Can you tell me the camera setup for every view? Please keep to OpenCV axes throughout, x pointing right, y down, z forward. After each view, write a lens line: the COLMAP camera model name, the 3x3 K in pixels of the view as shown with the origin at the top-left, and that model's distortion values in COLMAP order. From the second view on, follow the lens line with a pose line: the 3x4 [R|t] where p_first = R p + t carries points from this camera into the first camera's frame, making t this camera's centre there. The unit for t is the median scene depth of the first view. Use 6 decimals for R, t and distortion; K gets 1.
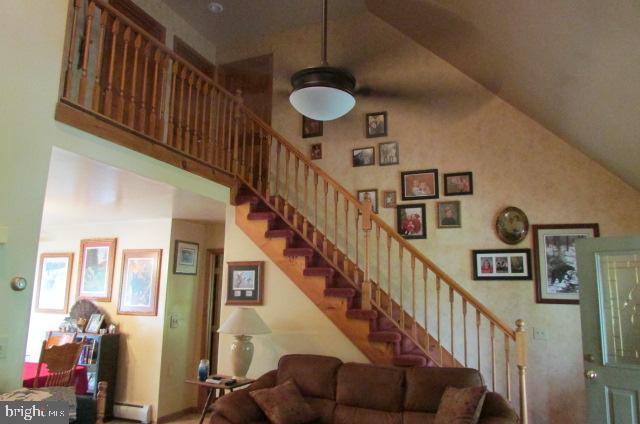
lens RADIAL K [[466.0, 0, 320.0], [0, 466.0, 212.0], [0, 0, 1]] dist [-0.013517, 0.002645]
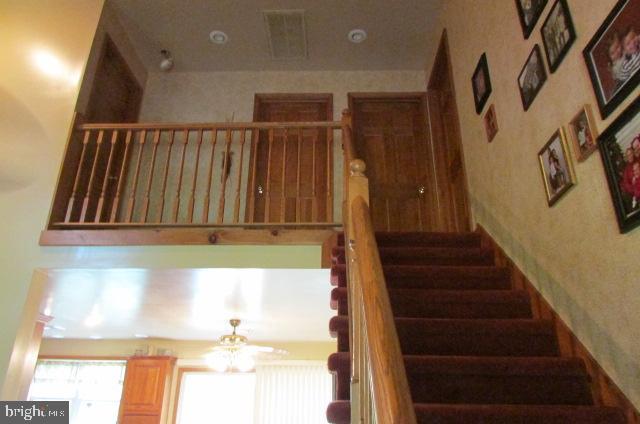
lens RADIAL K [[462.1, 0, 316.1], [0, 462.1, 213.2], [0, 0, 1]] dist [-0.001388, -0.000293]
pose [[0.345518, -0.365280, -0.864400, 0.365808], [0.159765, 0.930581, -0.329386, 0.114532], [0.924712, -0.024292, 0.379891, 0.674612]]
